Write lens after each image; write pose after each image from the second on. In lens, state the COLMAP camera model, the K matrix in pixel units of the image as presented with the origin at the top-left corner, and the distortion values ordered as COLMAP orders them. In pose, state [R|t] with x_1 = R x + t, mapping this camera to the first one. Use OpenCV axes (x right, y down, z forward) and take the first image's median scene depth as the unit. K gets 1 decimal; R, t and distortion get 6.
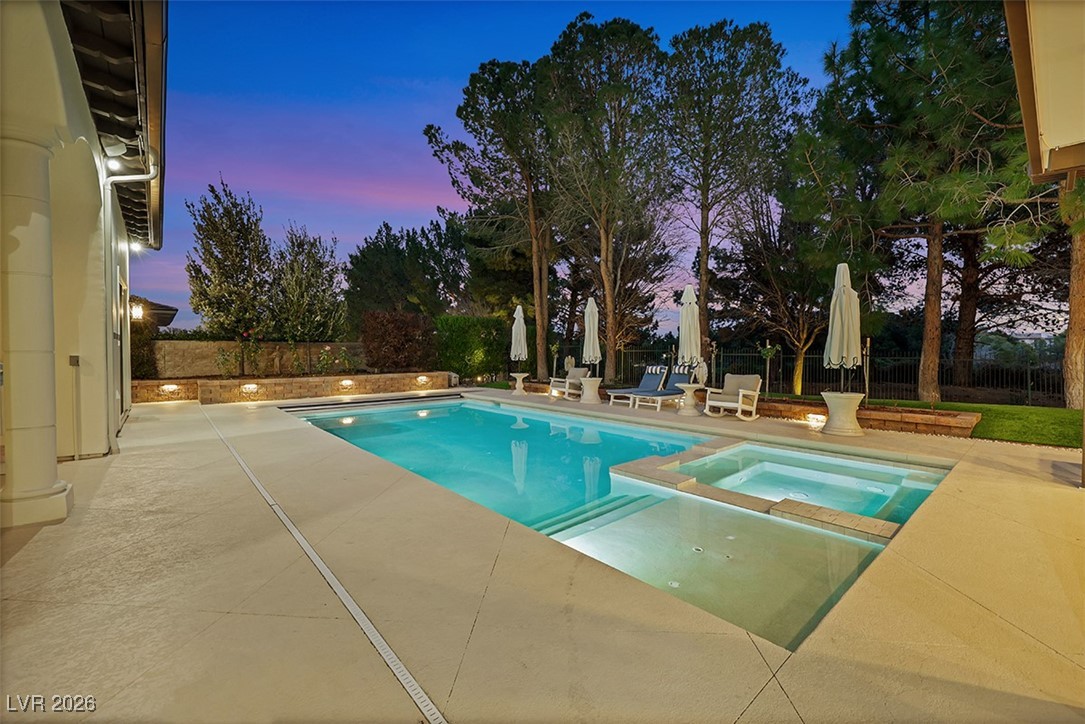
lens RADIAL K [[438.0, 0, 546.2], [0, 438.0, 356.0], [0, 0, 1]] dist [-0.001045, -0.000346]
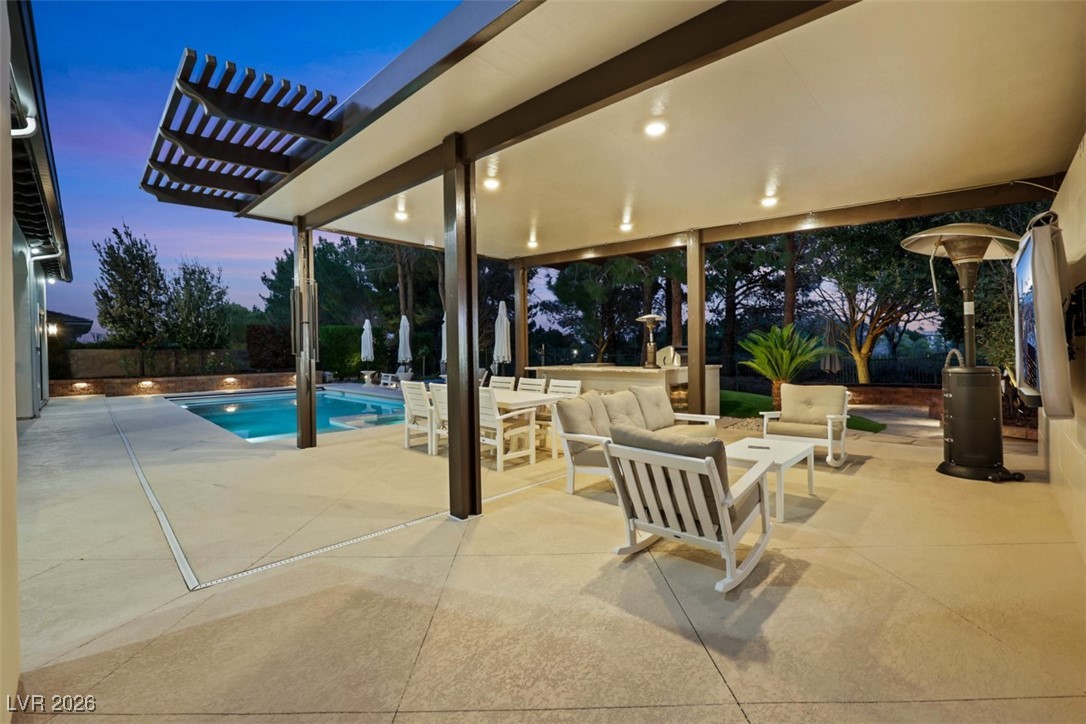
lens RADIAL K [[438.5, 0, 539.9], [0, 438.5, 357.2], [0, 0, 1]] dist [-0.001045, -0.000346]
pose [[0.996618, -0.013125, 0.081117, 0.369270], [0.013112, 0.999914, 0.000693, 0.004495], [-0.081119, 0.000373, 0.996704, -0.382387]]
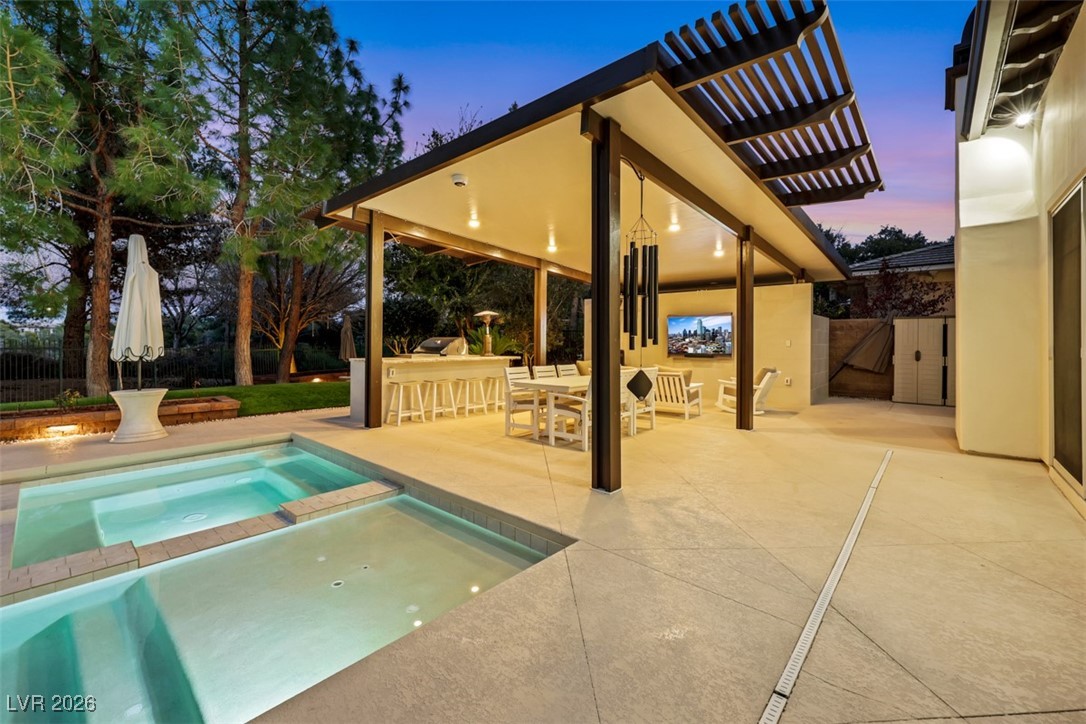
lens RADIAL K [[438.5, 0, 544.6], [0, 438.5, 351.0], [0, 0, 1]] dist [-0.001045, -0.000346]
pose [[-0.124032, -0.016773, 0.992136, -0.505936], [0.005465, 0.999830, 0.017586, 0.002812], [-0.992263, 0.007603, -0.123920, 0.742701]]
